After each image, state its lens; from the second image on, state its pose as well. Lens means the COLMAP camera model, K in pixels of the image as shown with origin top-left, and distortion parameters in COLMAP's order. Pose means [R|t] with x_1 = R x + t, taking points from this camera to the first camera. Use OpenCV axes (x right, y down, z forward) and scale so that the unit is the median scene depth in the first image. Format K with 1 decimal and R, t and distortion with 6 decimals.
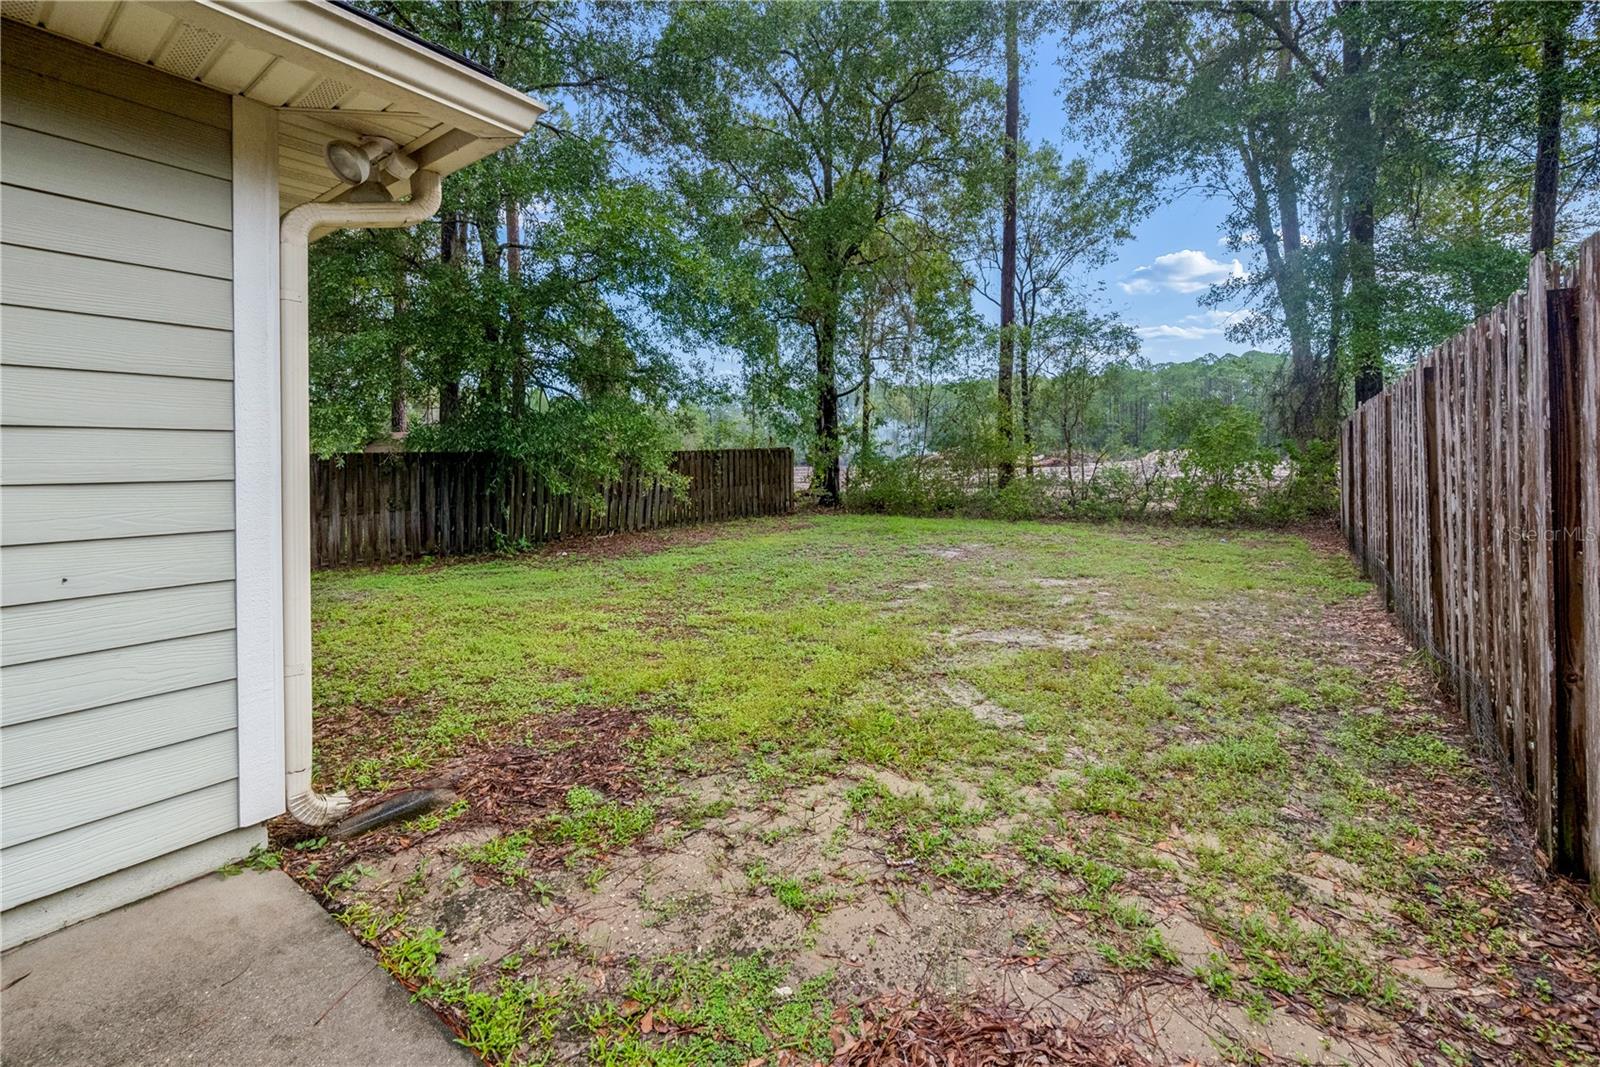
lens RADIAL K [[662.9, 0, 796.7], [0, 662.9, 527.2], [0, 0, 1]] dist [-0.002138, -0.000326]
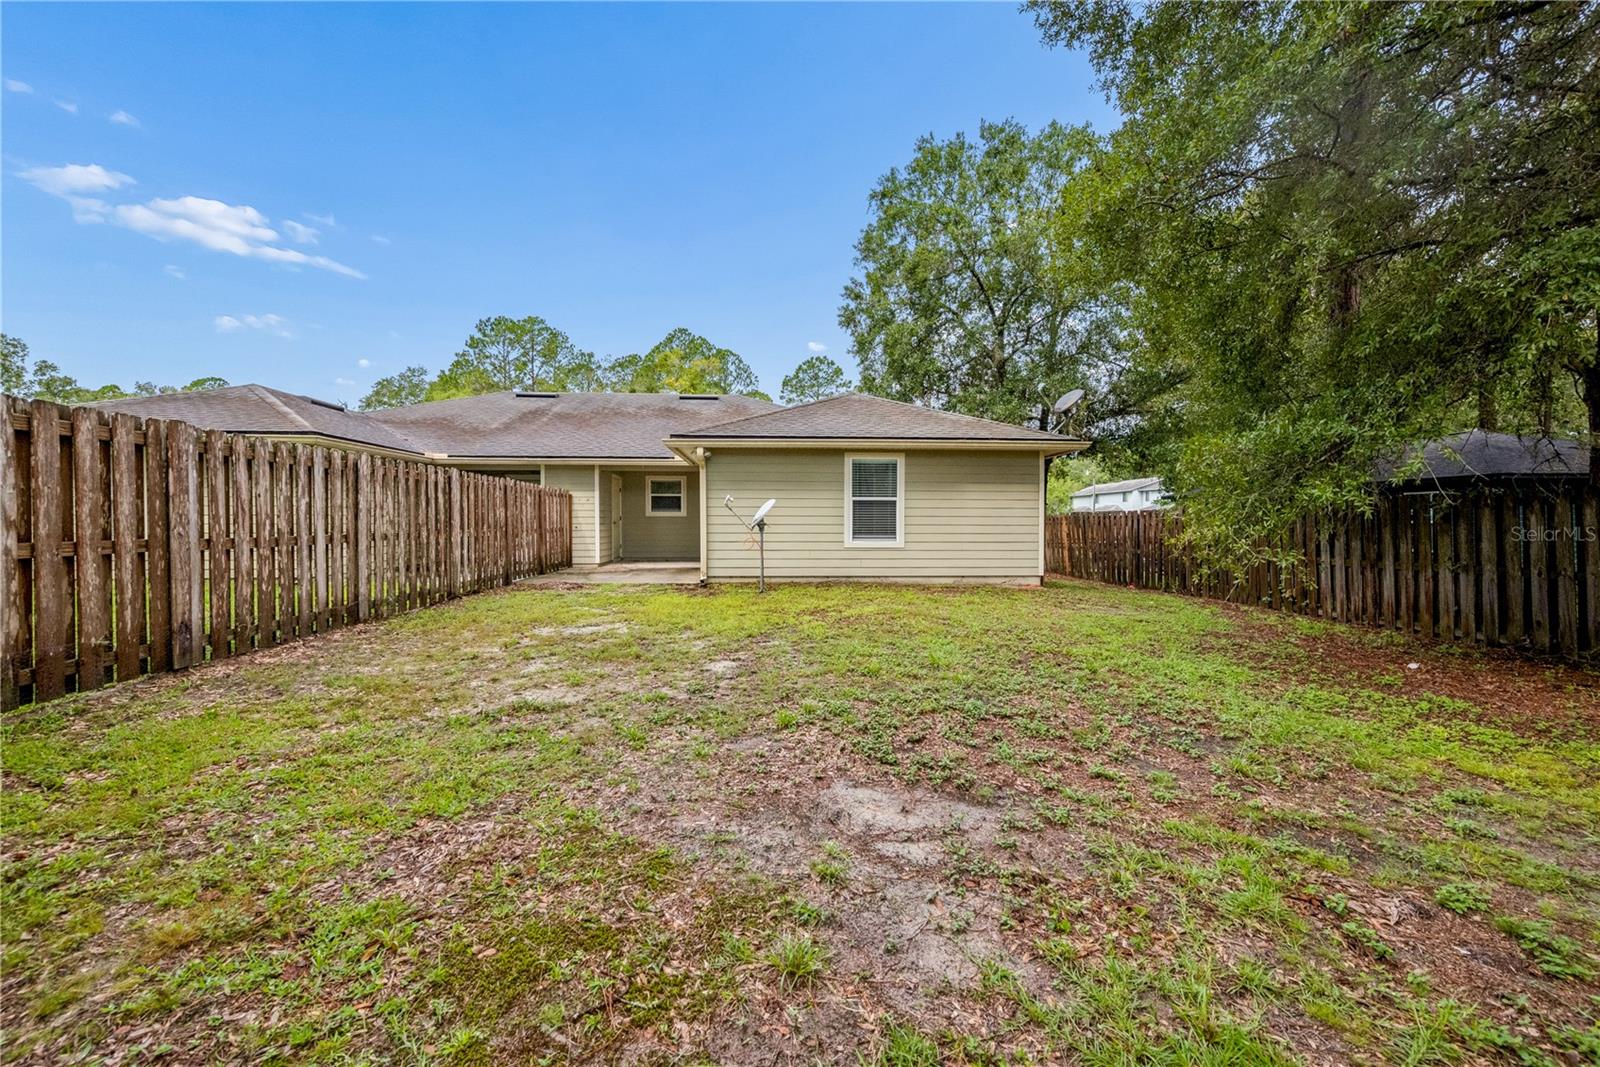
lens RADIAL K [[655.6, 0, 800.0], [0, 655.6, 533.5], [0, 0, 1]] dist [-0.002526, -0.000685]
pose [[-0.762800, 0.020886, -0.646297, 1.861249], [-0.058224, 0.993200, 0.100816, -0.440887], [0.644008, 0.114532, -0.756397, 4.835758]]
